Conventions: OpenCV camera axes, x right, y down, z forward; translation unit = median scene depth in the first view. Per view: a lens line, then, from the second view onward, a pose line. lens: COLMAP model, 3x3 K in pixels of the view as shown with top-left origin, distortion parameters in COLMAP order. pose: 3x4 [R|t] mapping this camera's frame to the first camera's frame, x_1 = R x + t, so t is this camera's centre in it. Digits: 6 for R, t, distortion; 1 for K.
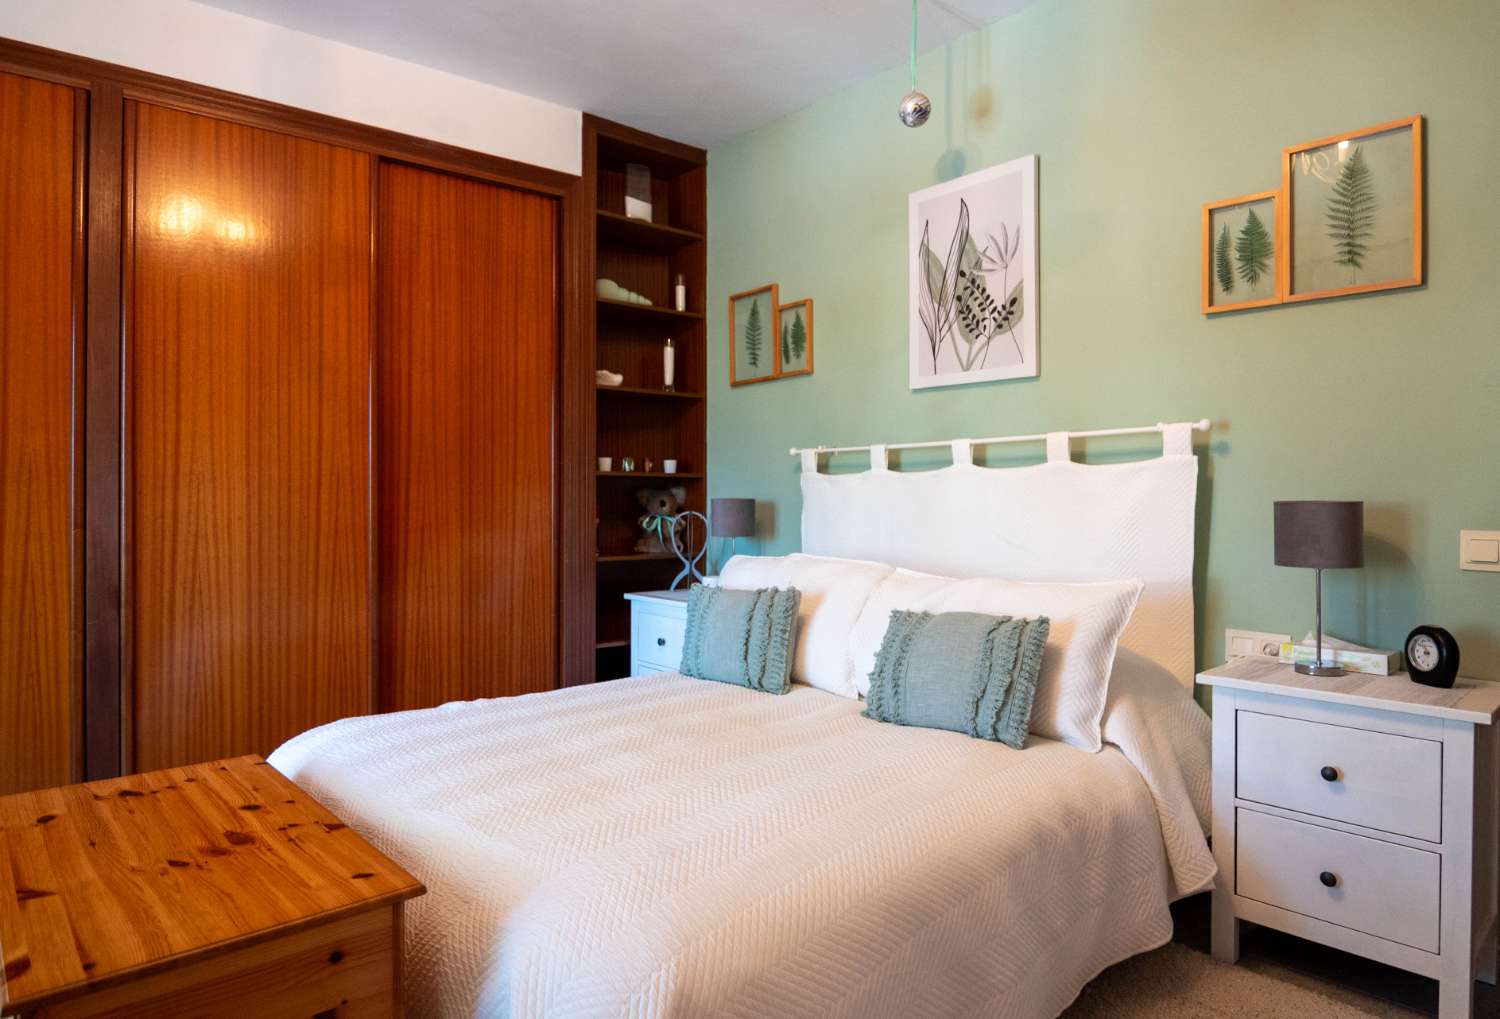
lens RADIAL K [[903.5, 0, 750.0], [0, 903.5, 509.5], [0, 0, 1]] dist [-0.011576, -0.001678]
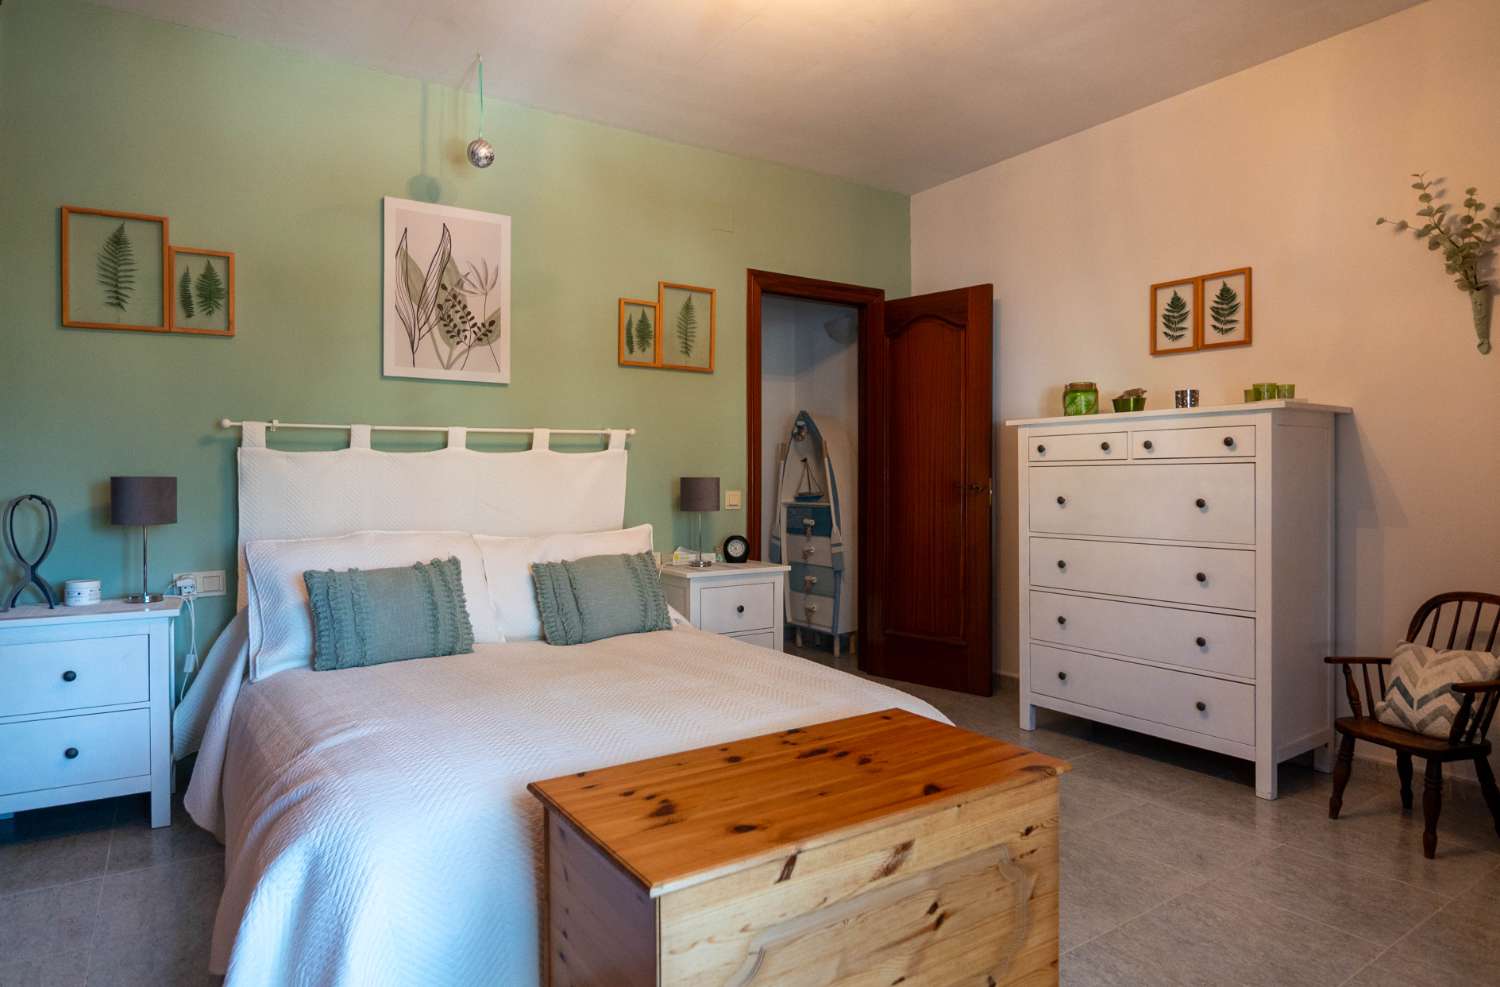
lens RADIAL K [[856.9, 0, 750.0], [0, 856.9, 493.5], [0, 0, 1]] dist [-0.020147, -0.000265]
pose [[0.138894, -0.013931, 0.990209, -0.838739], [0.017725, 0.999776, 0.011580, 0.004683], [-0.990149, 0.015943, 0.139110, 0.455750]]
